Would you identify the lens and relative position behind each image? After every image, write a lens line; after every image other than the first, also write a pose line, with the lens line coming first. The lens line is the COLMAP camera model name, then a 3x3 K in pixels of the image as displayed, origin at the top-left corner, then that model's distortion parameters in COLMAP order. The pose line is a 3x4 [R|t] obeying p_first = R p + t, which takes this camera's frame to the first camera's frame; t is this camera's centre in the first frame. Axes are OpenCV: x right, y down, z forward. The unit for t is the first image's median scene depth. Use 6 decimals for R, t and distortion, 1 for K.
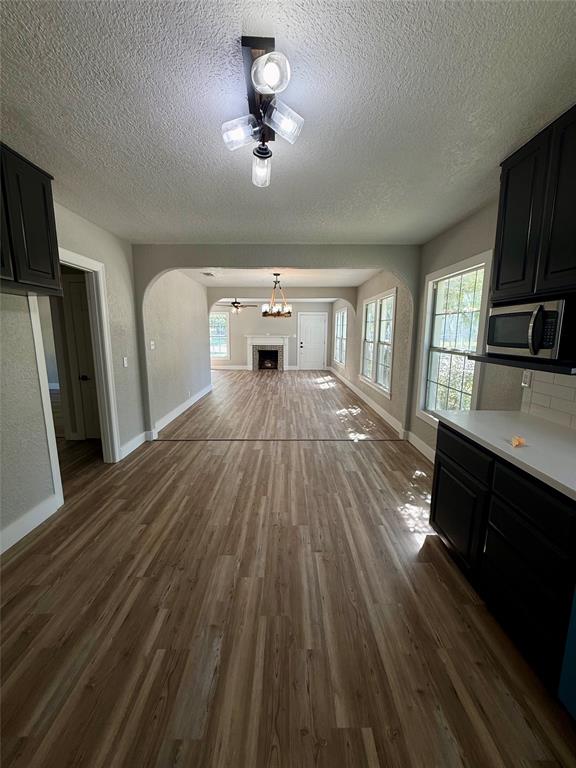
lens RADIAL K [[306.8, 0, 288.8], [0, 306.8, 382.3], [0, 0, 1]] dist [0.000390, 0.000700]
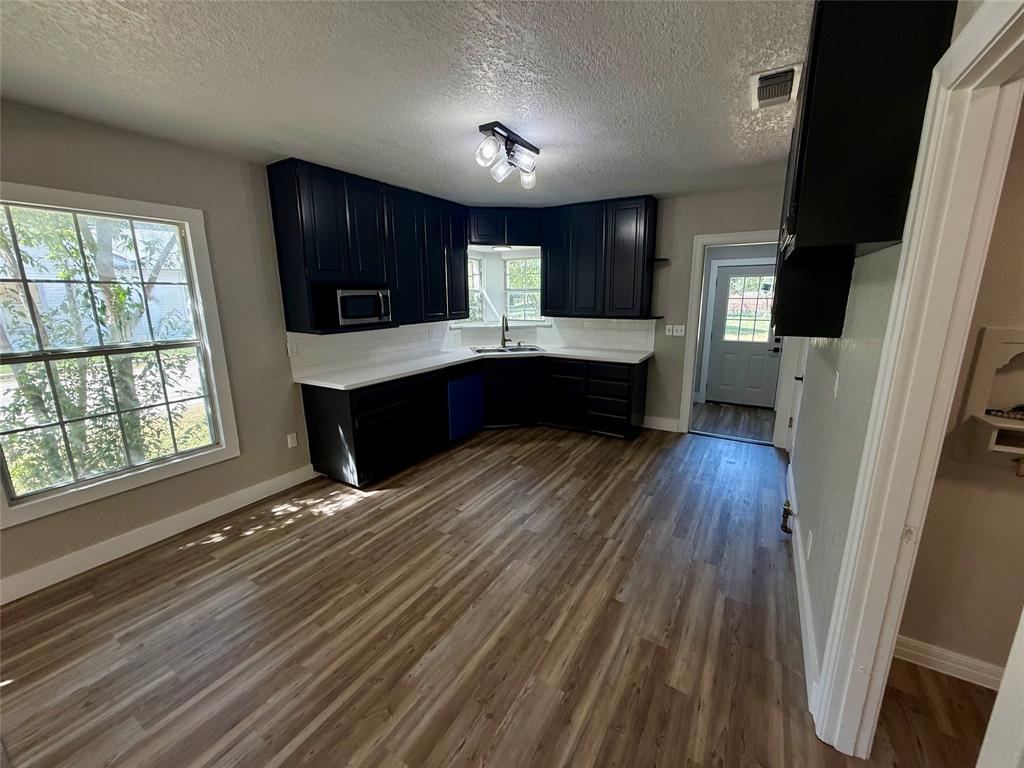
lens RADIAL K [[409.1, 0, 511.4], [0, 409.1, 382.7], [0, 0, 1]] dist [0.000390, 0.000700]
pose [[-0.848637, -0.109692, 0.517478, -0.534513], [0.092047, 0.932717, 0.348664, -0.254703], [-0.520906, 0.343521, -0.781441, 1.298020]]
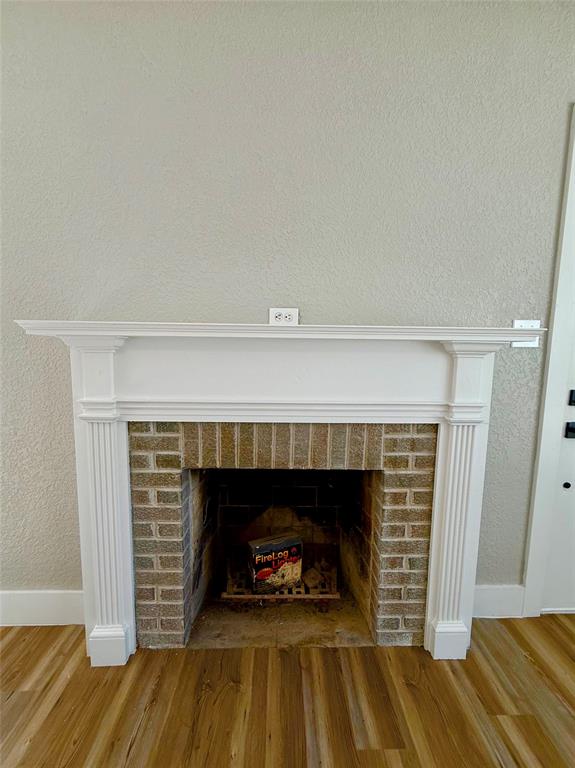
lens RADIAL K [[313.2, 0, 288.8], [0, 313.2, 376.8], [0, 0, 1]] dist [0.000149, -0.000021]
pose [[0.999871, -0.001544, 0.015979, -0.257680], [0.002331, 0.998777, -0.049395, -0.494728], [-0.015883, 0.049426, 0.998651, 3.384387]]
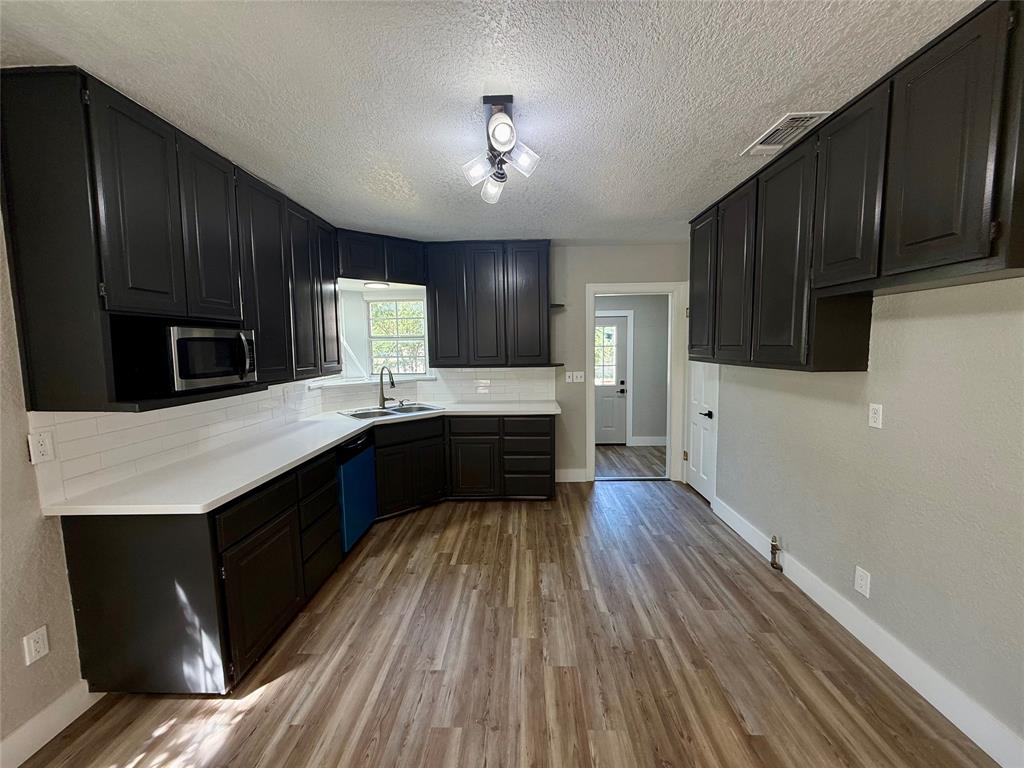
lens RADIAL K [[409.1, 0, 509.8], [0, 409.1, 383.6], [0, 0, 1]] dist [0.000390, 0.000700]
pose [[-0.998980, 0.008390, 0.044363, -0.081185], [0.019481, 0.966507, 0.255899, -0.212024], [-0.040731, 0.256502, -0.965685, 1.179589]]
